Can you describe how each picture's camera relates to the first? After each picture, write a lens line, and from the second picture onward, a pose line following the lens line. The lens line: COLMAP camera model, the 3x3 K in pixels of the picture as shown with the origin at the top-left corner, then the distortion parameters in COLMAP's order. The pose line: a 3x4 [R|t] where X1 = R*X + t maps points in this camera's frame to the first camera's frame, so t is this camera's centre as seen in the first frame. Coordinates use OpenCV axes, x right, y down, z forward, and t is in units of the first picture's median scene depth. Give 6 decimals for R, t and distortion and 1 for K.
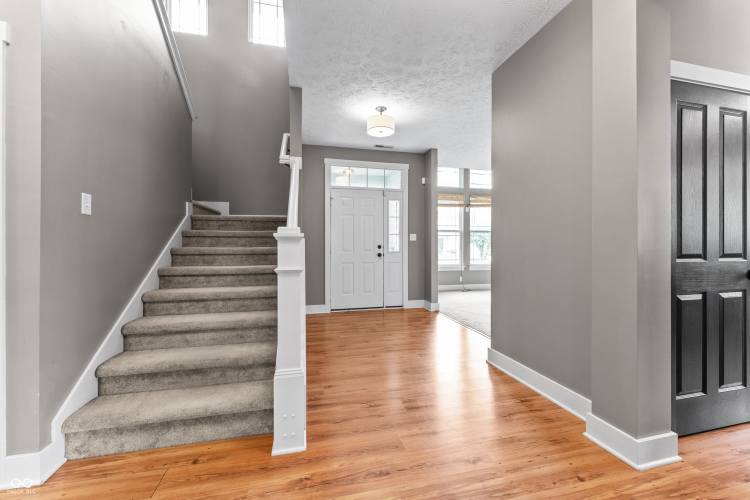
lens RADIAL K [[307.5, 0, 373.5], [0, 307.5, 249.1], [0, 0, 1]] dist [0.000478, 0.000140]
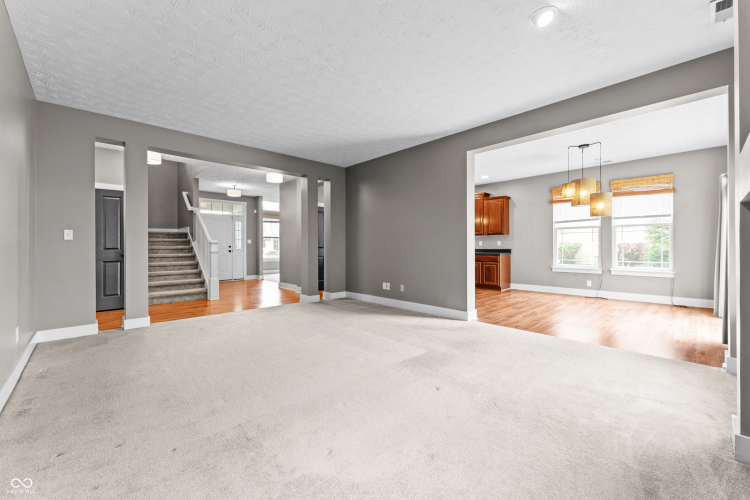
lens RADIAL K [[307.5, 0, 369.9], [0, 307.5, 250.5], [0, 0, 1]] dist [0.000478, 0.000140]
pose [[0.876857, -0.004397, 0.480731, -0.131523], [0.003586, 0.999990, 0.002607, 0.014535], [-0.480738, -0.000563, 0.876864, -1.021244]]
